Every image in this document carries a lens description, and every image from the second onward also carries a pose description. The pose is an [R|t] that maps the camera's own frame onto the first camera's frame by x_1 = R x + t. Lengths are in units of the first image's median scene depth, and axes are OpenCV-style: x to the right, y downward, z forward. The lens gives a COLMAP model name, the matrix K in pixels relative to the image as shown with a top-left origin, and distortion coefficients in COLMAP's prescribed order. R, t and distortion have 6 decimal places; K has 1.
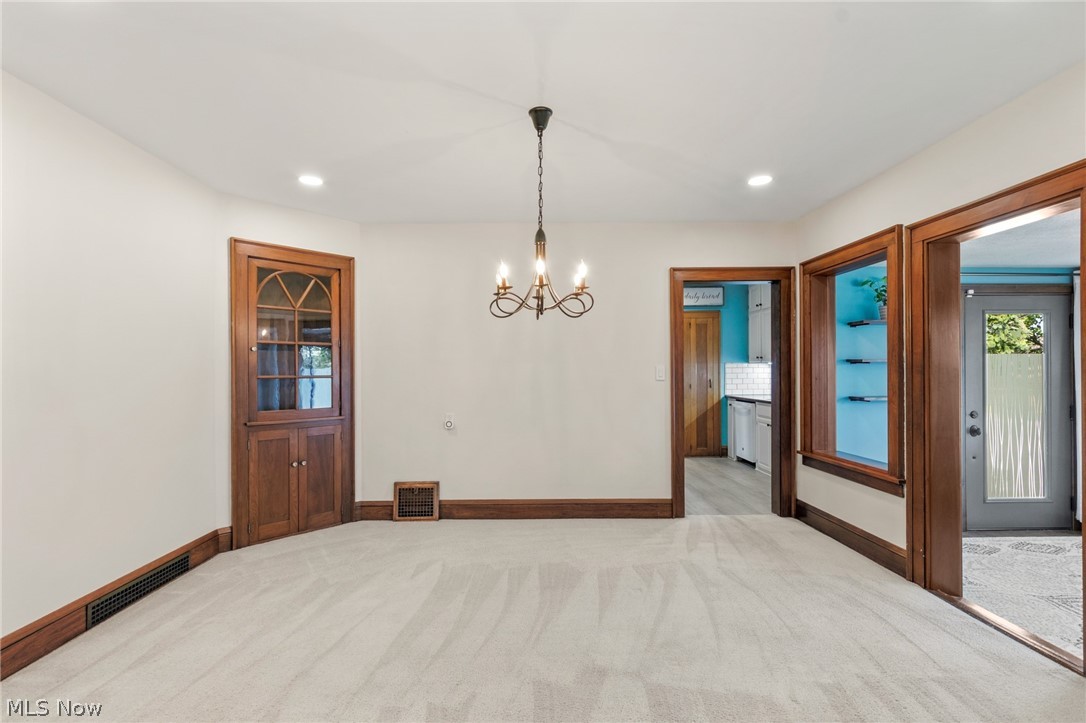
lens RADIAL K [[493.1, 0, 531.7], [0, 493.1, 368.9], [0, 0, 1]] dist [-0.001091, -0.000703]
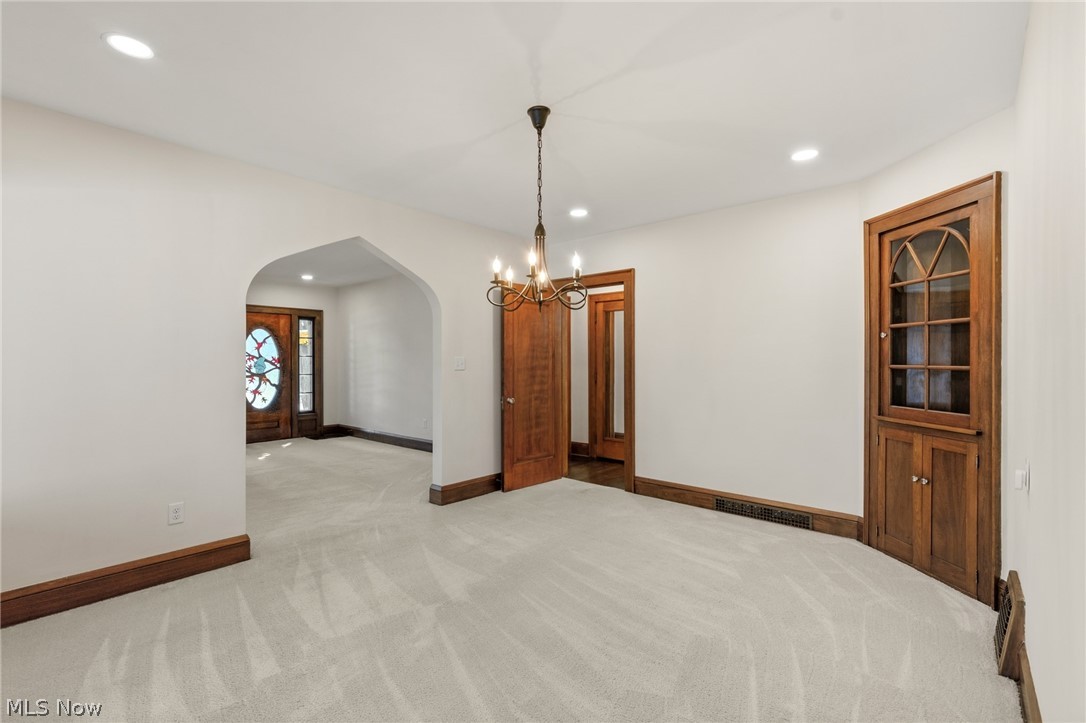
lens RADIAL K [[505.9, 0, 543.0], [0, 505.9, 361.5], [0, 0, 1]] dist [0.000330, -0.000090]
pose [[-0.653156, 0.004047, -0.757213, 0.449362], [-0.000911, 0.999981, 0.006129, 0.002664], [0.757223, 0.004693, -0.653139, 0.942373]]
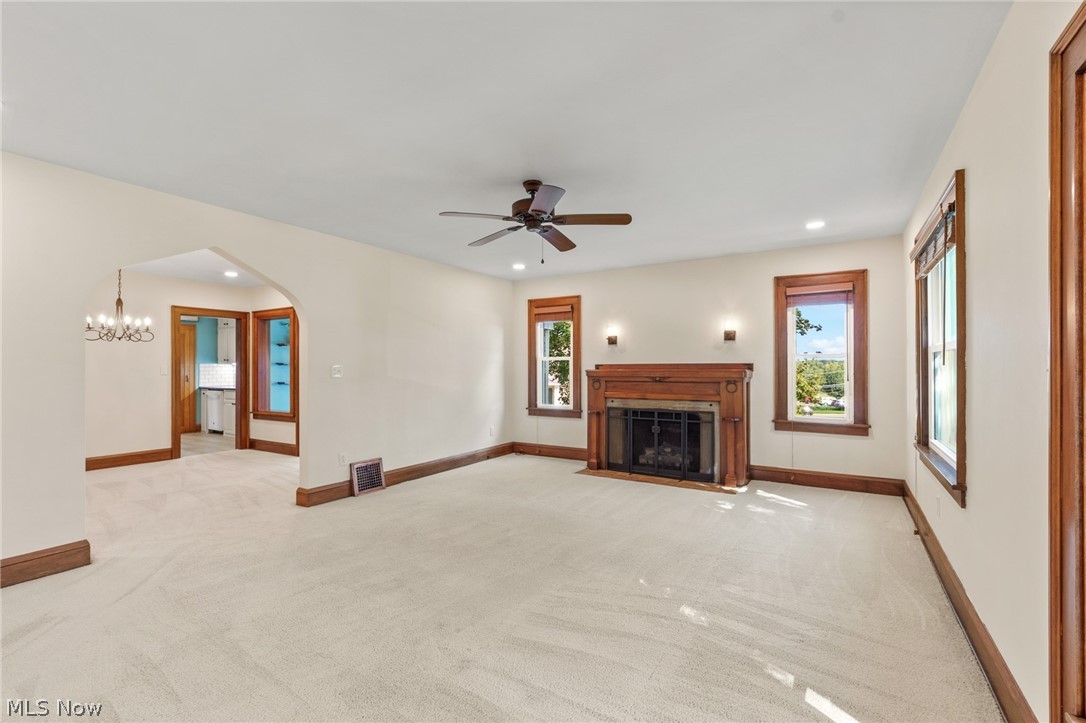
lens RADIAL K [[493.1, 0, 531.7], [0, 493.1, 368.9], [0, 0, 1]] dist [-0.001091, -0.000703]
pose [[0.539672, 0.002309, 0.841872, -0.442200], [-0.002904, 0.999995, -0.000881, 0.003127], [-0.841871, -0.001969, 0.539676, -0.873660]]
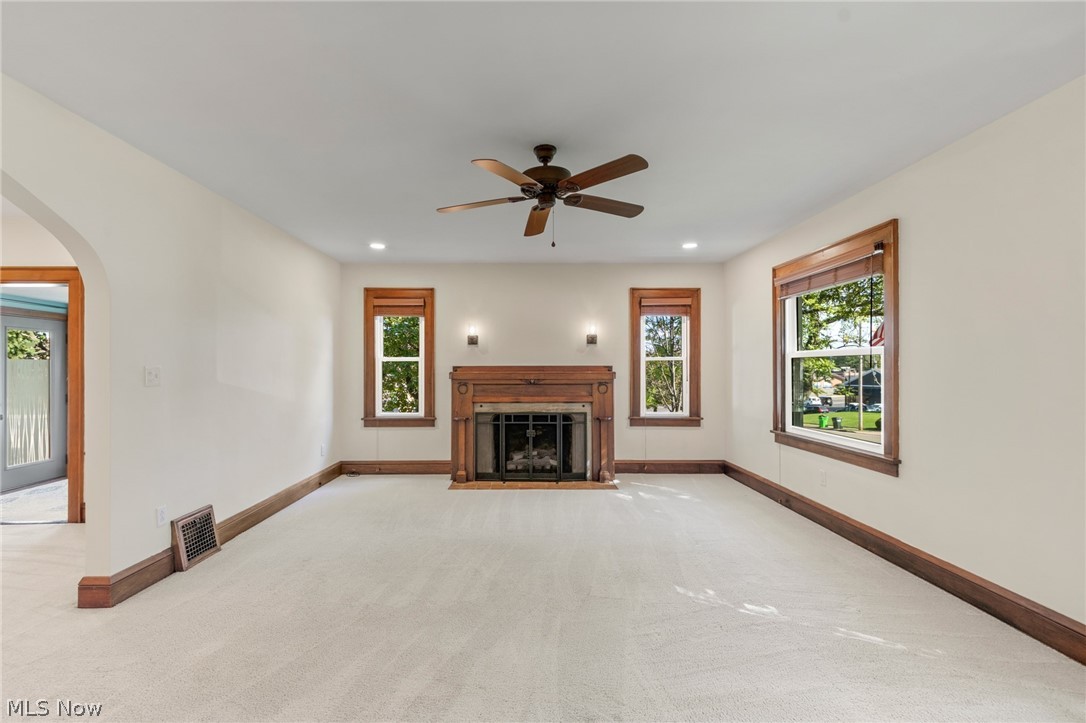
lens RADIAL K [[493.1, 0, 531.7], [0, 493.1, 368.9], [0, 0, 1]] dist [-0.001091, -0.000703]
pose [[-0.010816, 0.007096, 0.999916, -0.435557], [-0.001403, 0.999974, -0.007112, 0.004655], [-0.999941, -0.001480, -0.010805, -0.415491]]
